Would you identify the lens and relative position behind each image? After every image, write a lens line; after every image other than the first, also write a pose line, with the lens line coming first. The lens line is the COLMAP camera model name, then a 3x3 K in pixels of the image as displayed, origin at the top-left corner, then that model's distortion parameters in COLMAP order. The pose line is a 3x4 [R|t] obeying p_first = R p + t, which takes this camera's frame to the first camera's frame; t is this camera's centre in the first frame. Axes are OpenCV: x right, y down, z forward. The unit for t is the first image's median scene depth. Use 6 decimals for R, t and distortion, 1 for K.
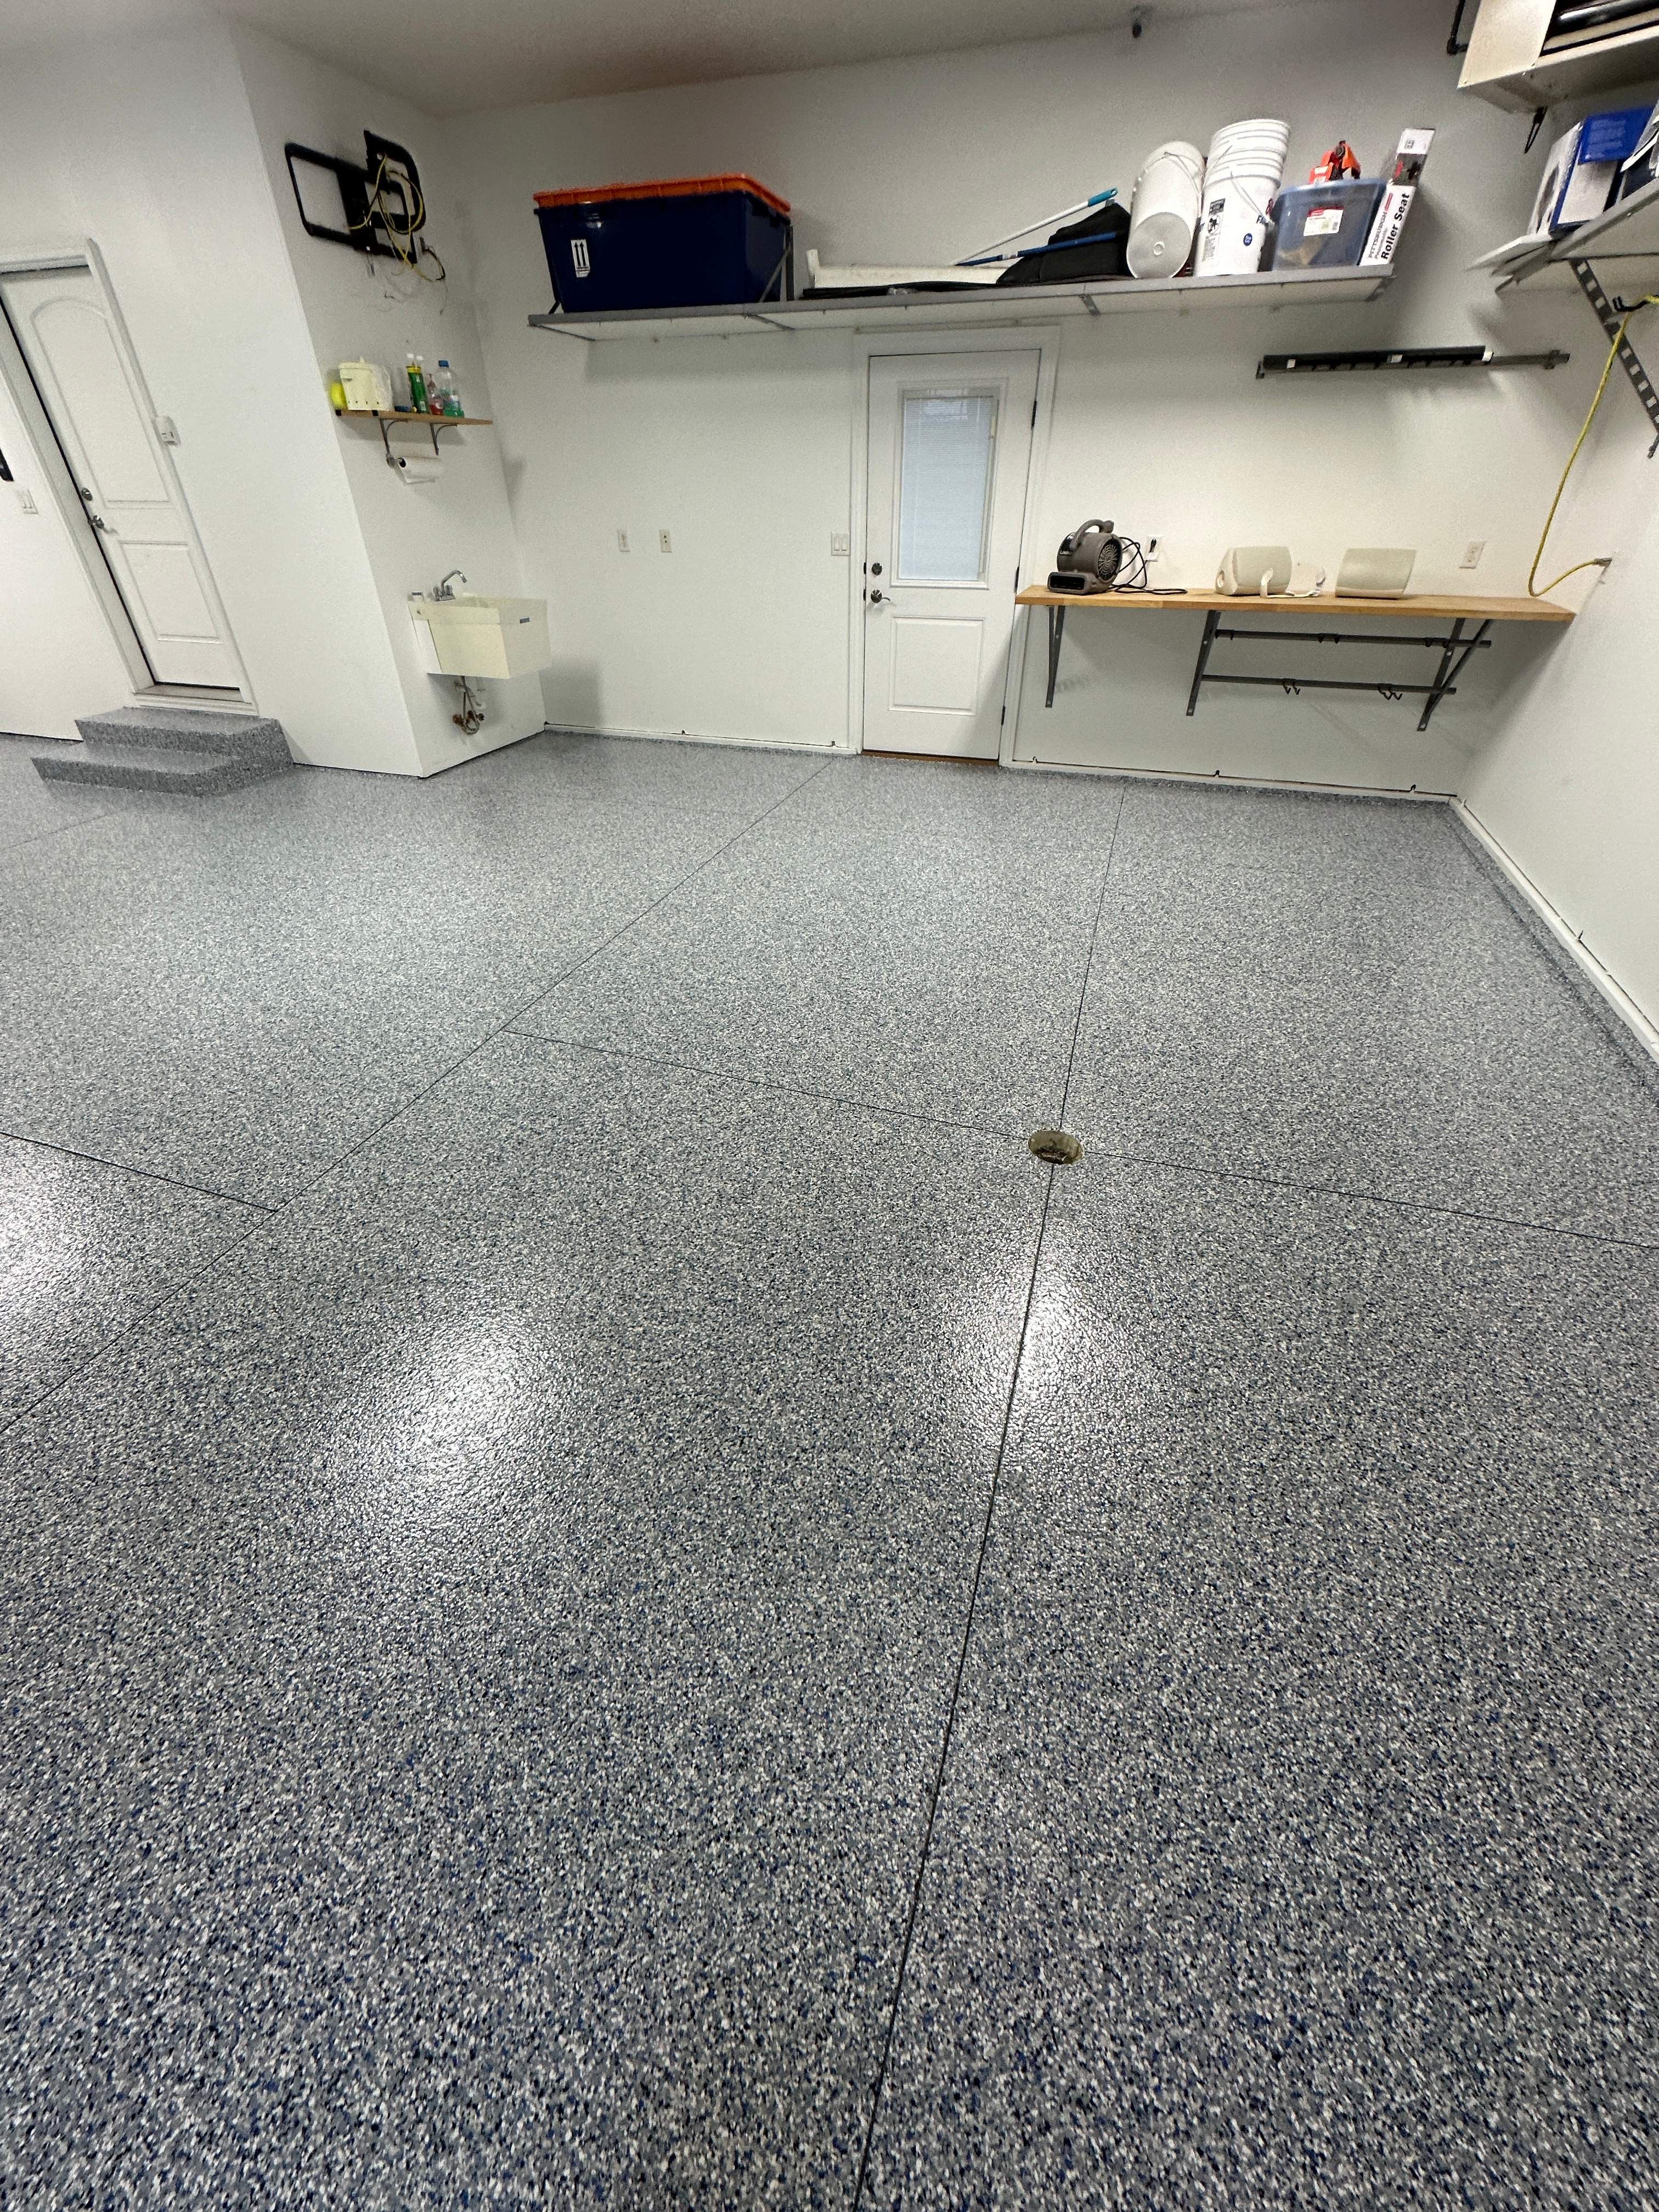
lens RADIAL K [[879.3, 0, 829.2], [0, 879.3, 1106.9], [0, 0, 1]] dist [-0.002931, 0.000269]
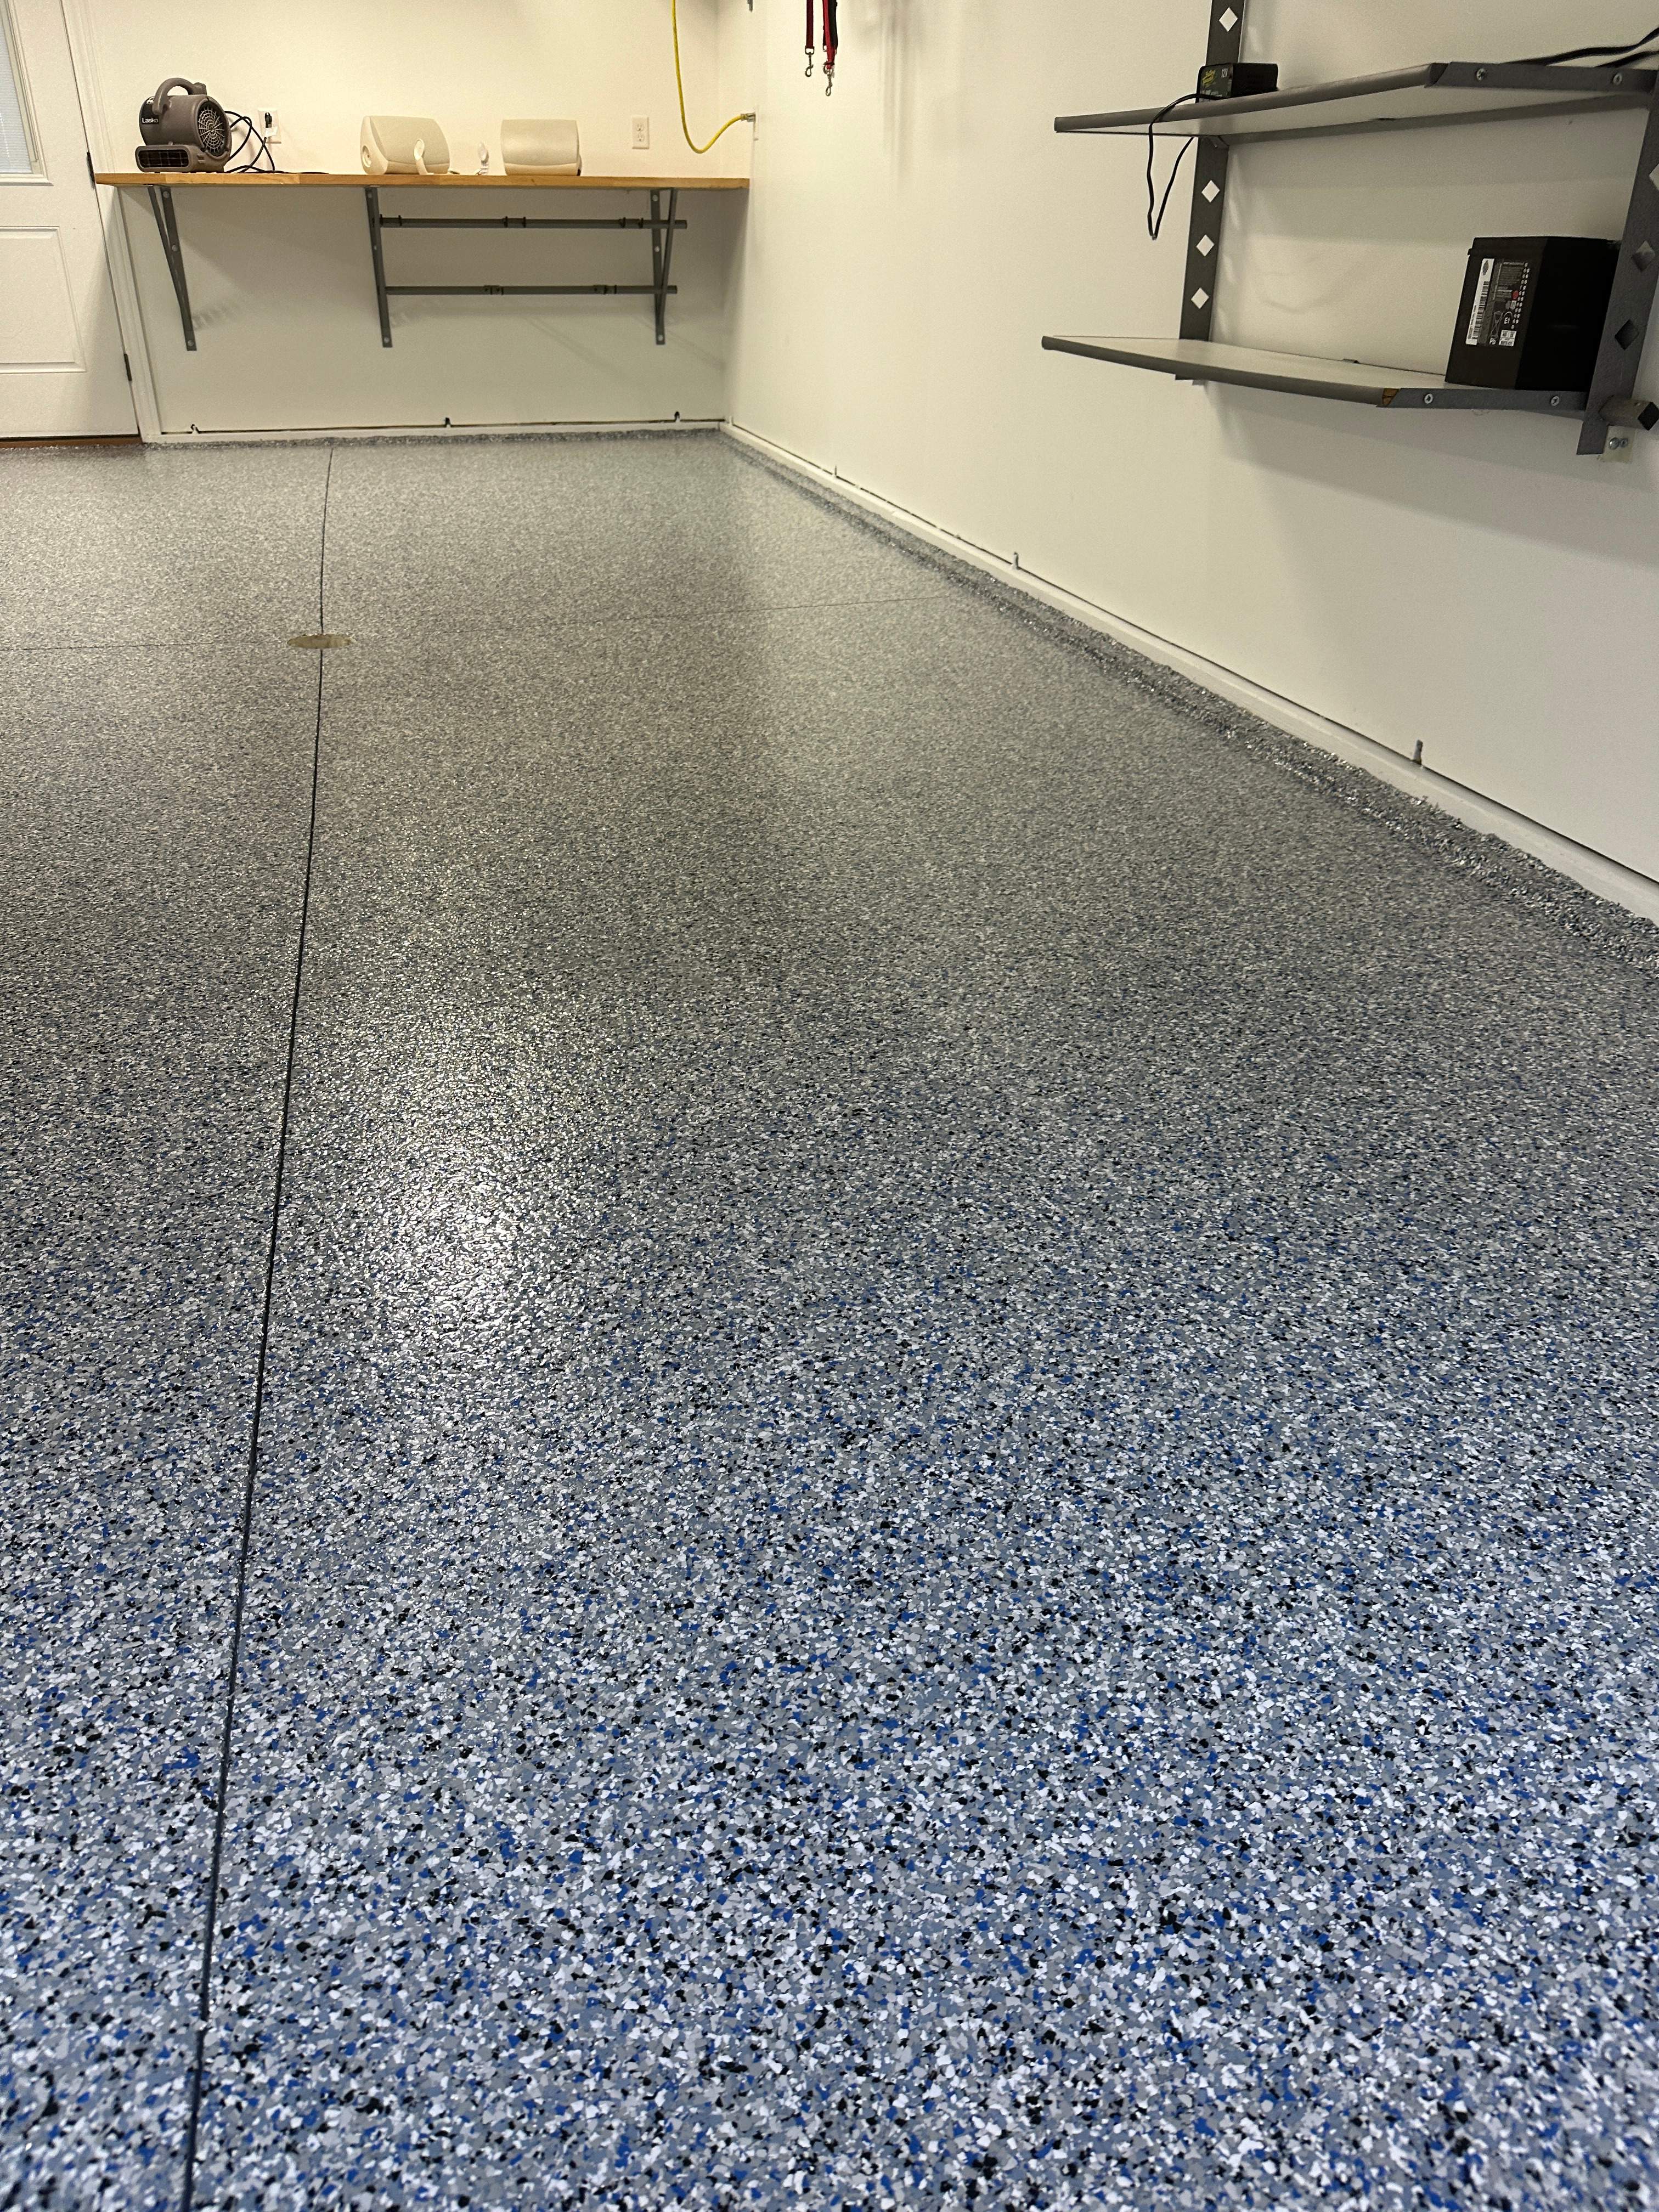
lens RADIAL K [[1562.0, 0, 809.4], [0, 1562.0, 1084.9], [0, 0, 1]] dist [0.042768, -0.054099]
pose [[0.842221, -0.250991, 0.477146, -0.099430], [0.308193, 0.950300, -0.044117, 0.377671], [-0.442359, 0.184209, 0.877716, -0.257887]]
